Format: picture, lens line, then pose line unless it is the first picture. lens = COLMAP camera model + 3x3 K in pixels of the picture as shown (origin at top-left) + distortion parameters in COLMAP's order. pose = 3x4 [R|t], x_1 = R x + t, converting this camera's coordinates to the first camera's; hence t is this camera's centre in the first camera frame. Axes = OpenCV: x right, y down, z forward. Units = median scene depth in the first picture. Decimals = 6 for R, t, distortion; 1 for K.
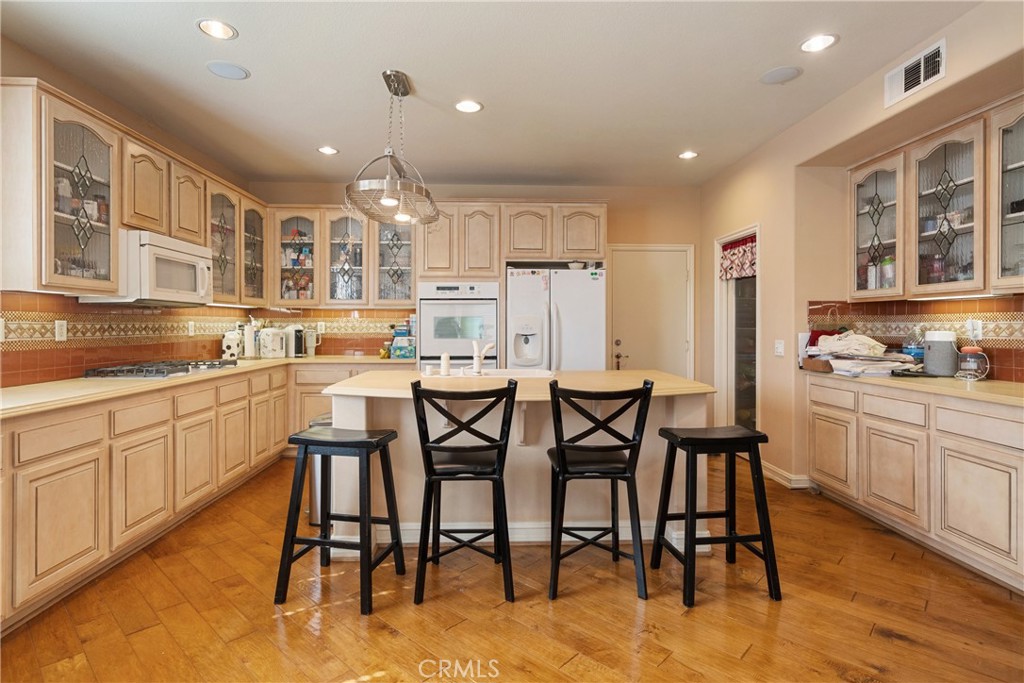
lens RADIAL K [[529.4, 0, 510.3], [0, 529.4, 321.1], [0, 0, 1]] dist [-0.001326, -0.000091]
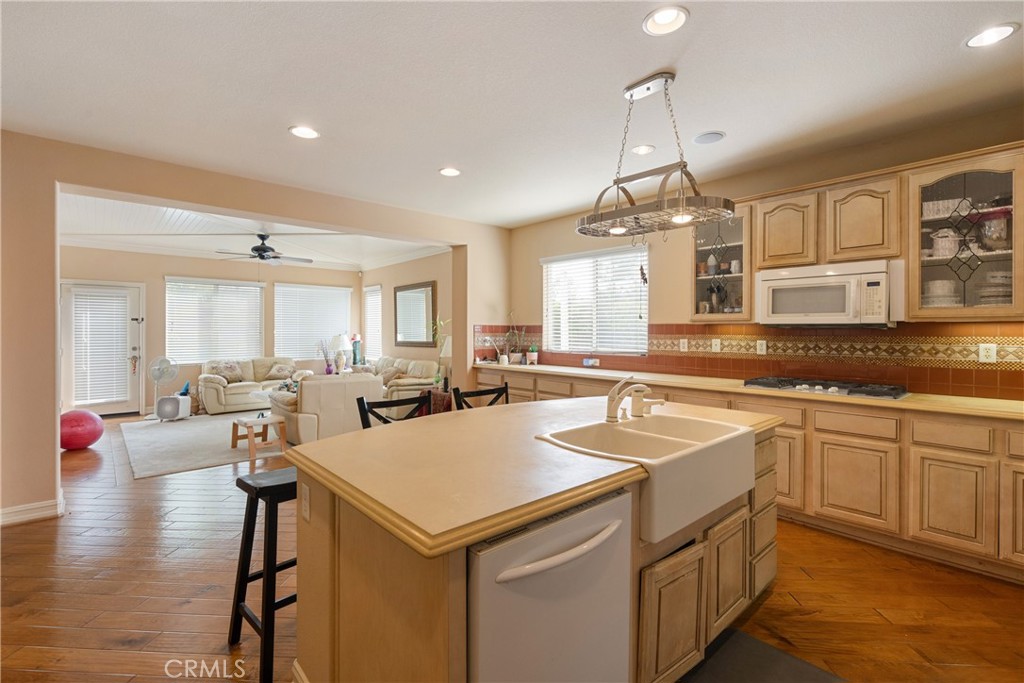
lens RADIAL K [[466.4, 0, 511.6], [0, 466.4, 338.9], [0, 0, 1]] dist [0.000399, 0.000072]
pose [[-0.768641, 0.001099, -0.639680, 0.460391], [-0.004154, 0.999969, 0.006710, -0.010075], [0.639667, 0.007815, -0.768612, 1.364474]]
